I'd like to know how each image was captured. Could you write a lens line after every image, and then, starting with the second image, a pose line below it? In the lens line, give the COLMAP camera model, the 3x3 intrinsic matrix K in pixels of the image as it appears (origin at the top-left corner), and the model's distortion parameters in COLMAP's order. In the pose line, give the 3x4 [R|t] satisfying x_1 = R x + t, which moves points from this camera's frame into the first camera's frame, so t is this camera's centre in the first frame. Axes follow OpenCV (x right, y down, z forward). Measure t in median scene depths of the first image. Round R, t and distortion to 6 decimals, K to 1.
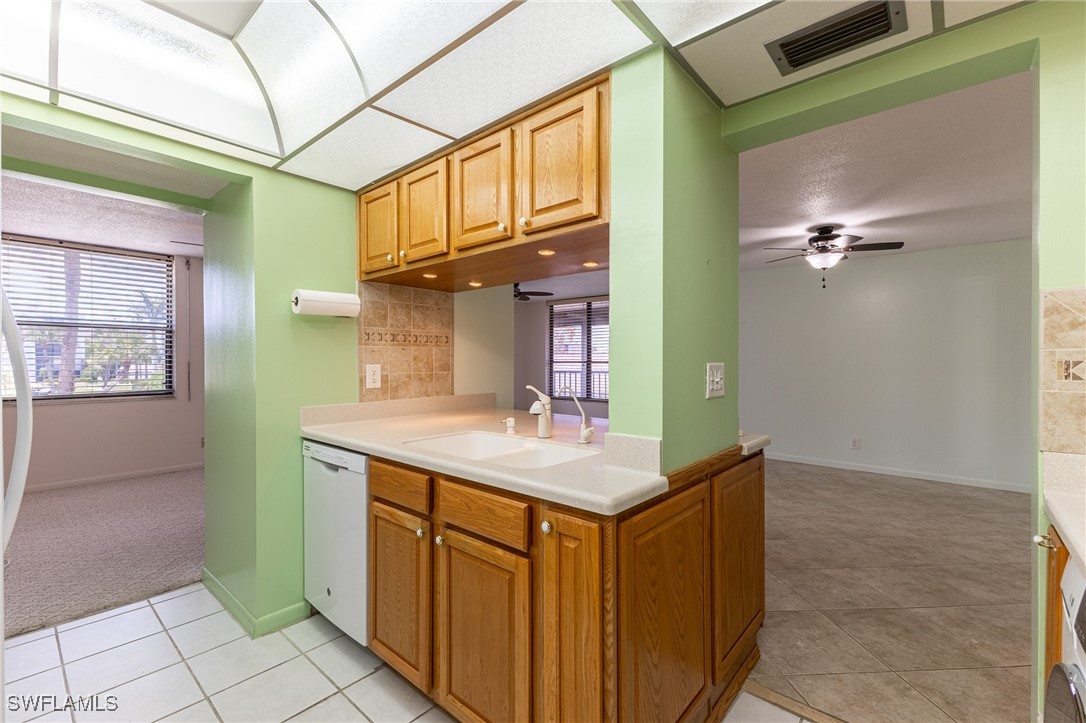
lens RADIAL K [[466.1, 0, 543.6], [0, 466.1, 362.1], [0, 0, 1]] dist [0.012932, -0.003395]
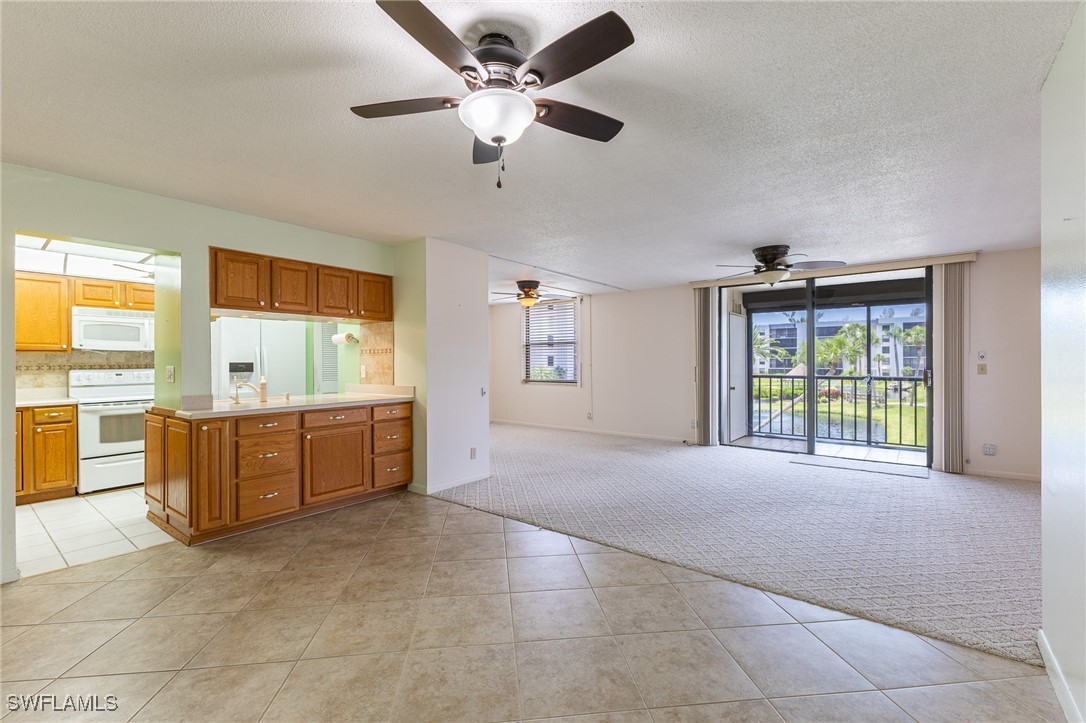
lens RADIAL K [[466.1, 0, 541.4], [0, 466.1, 361.1], [0, 0, 1]] dist [0.012932, -0.003395]
pose [[0.050653, -0.000890, -0.998716, 1.551838], [0.000988, 0.999999, -0.000841, -0.011349], [0.998716, -0.000944, 0.050654, 1.545045]]
